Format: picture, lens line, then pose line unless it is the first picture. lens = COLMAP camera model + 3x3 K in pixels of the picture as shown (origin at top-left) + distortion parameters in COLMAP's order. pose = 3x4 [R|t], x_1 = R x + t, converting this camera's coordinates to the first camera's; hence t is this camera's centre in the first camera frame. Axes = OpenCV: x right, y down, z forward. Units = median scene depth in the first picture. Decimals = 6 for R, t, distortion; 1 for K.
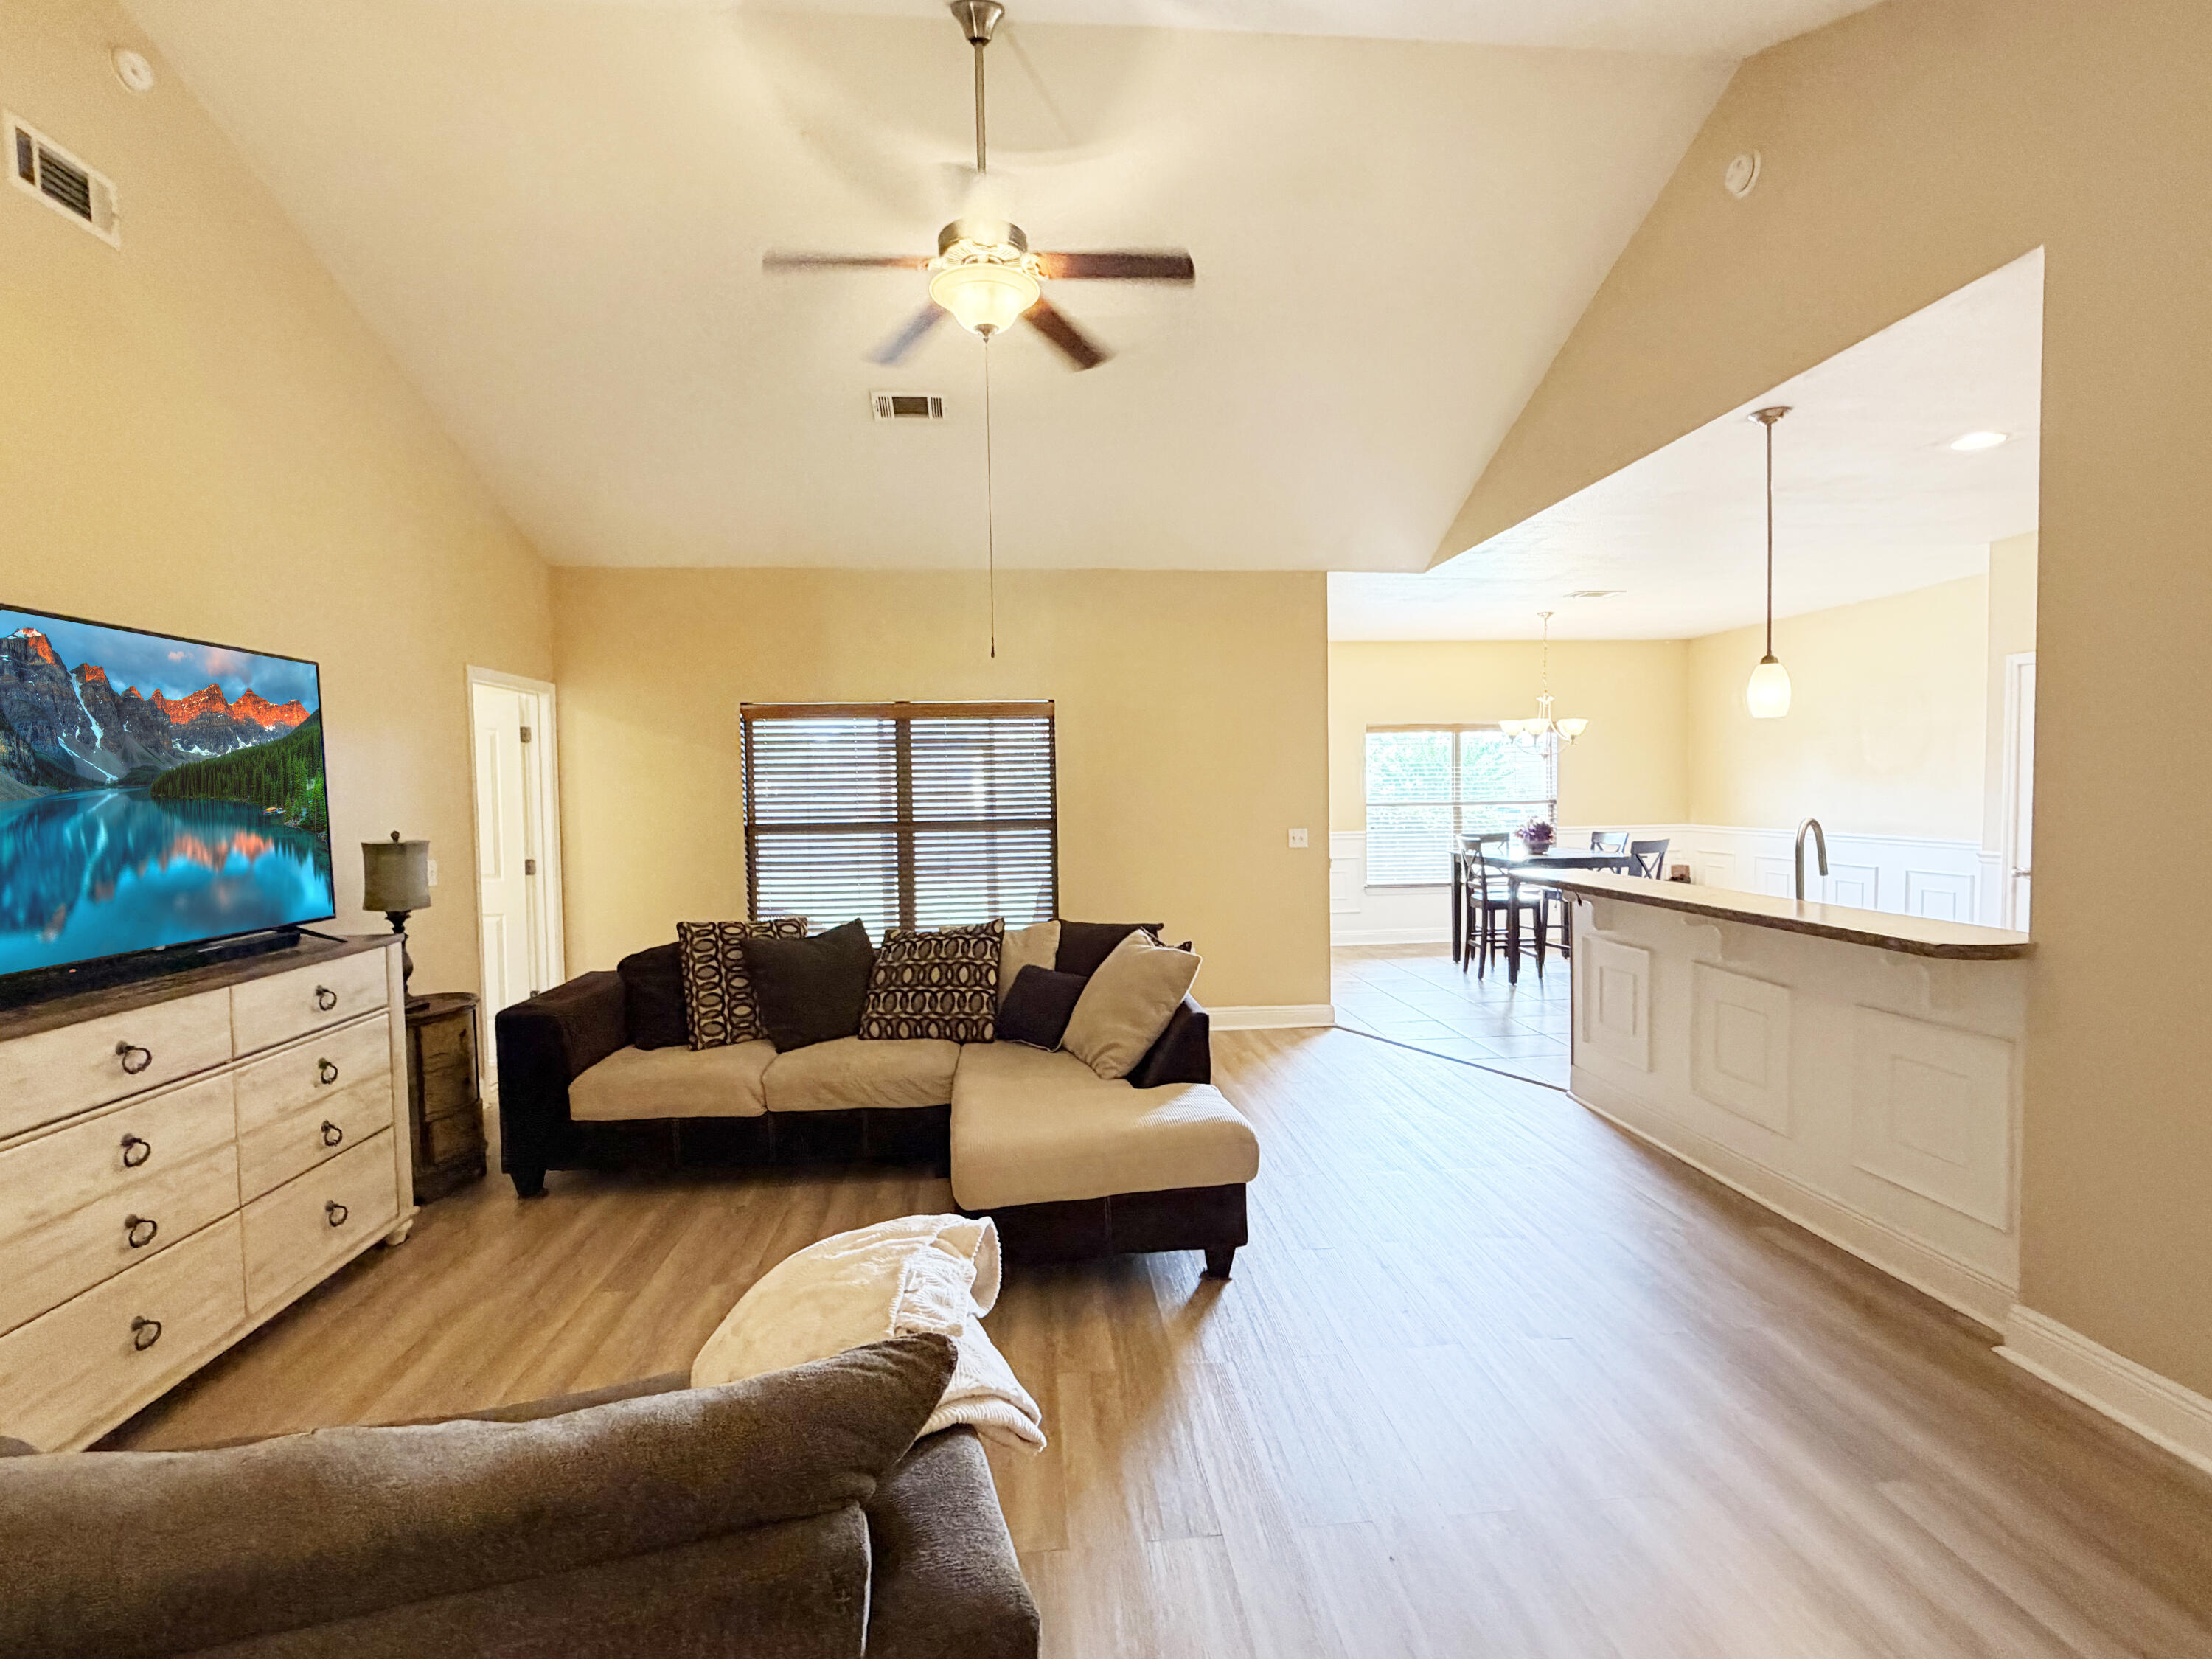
lens RADIAL K [[1037.4, 0, 1102.6], [0, 1037.4, 818.6], [0, 0, 1]] dist [0.000191, -0.000155]
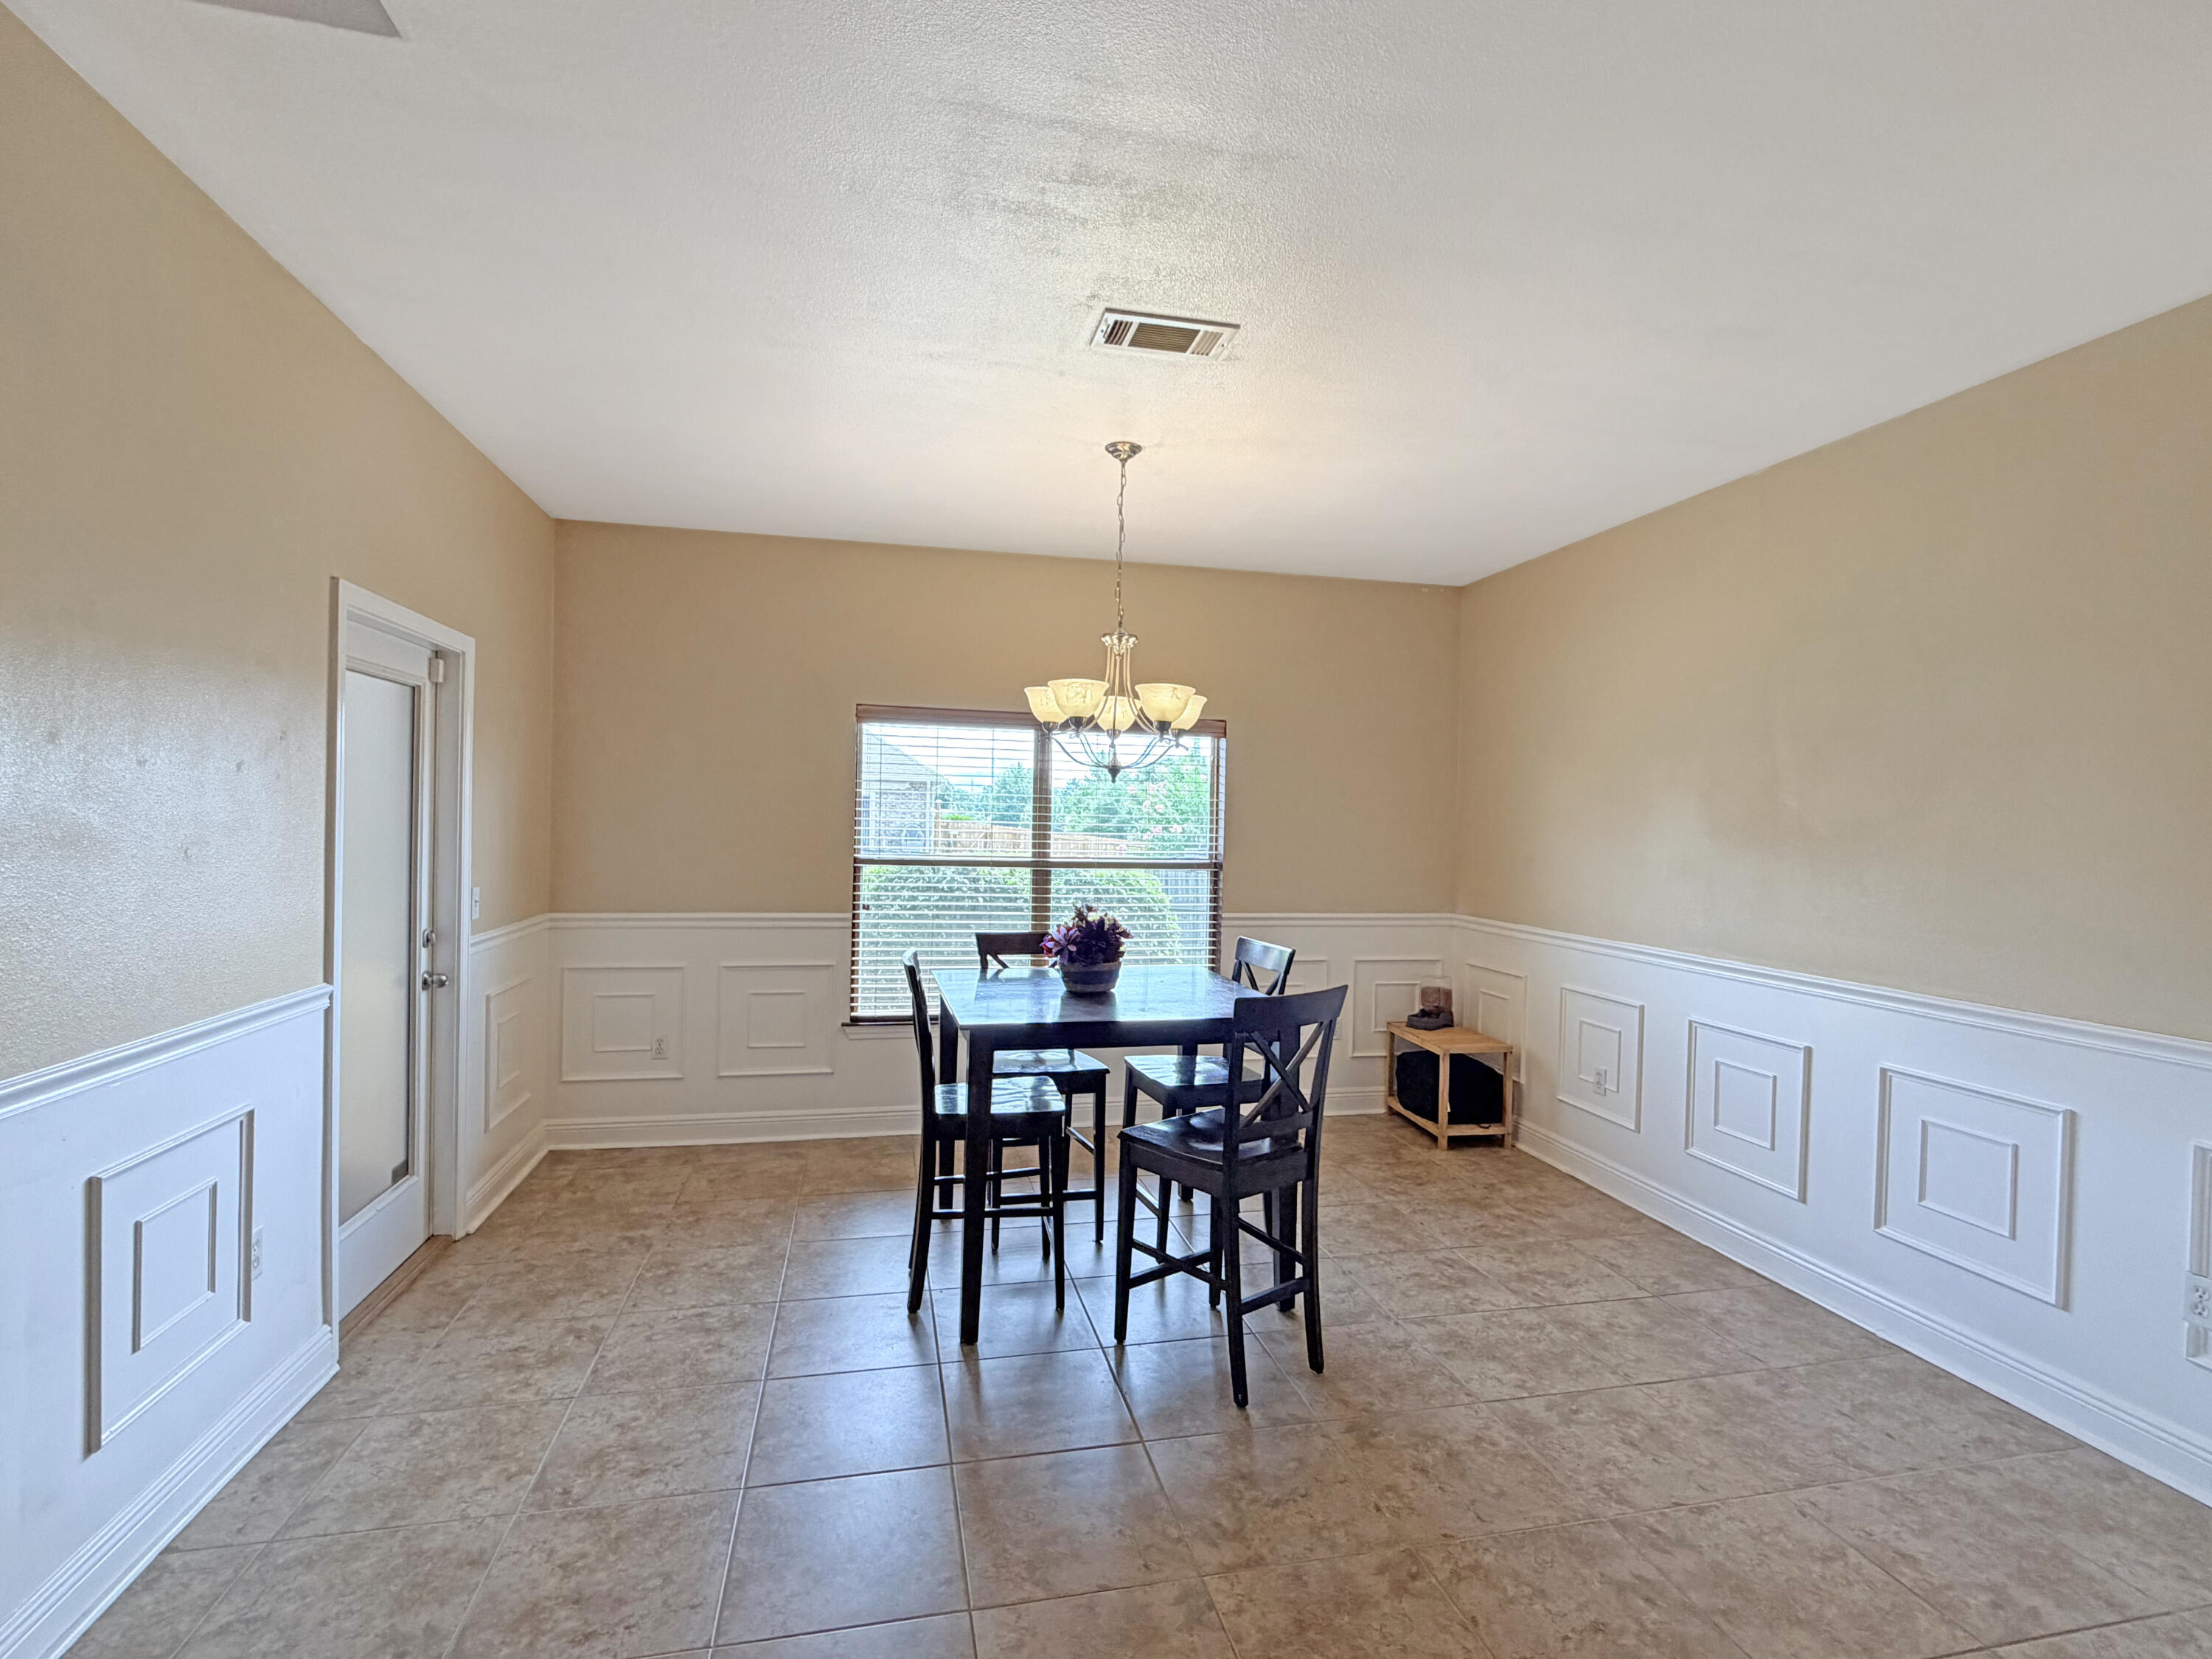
lens RADIAL K [[1037.3, 0, 1108.7], [0, 1037.3, 827.8], [0, 0, 1]] dist [-0.002115, -0.000548]
pose [[0.990119, 0.035487, 0.135667, 0.306148], [-0.031998, 0.999101, -0.027809, -0.019944], [-0.136532, 0.023193, 0.990364, 0.475224]]
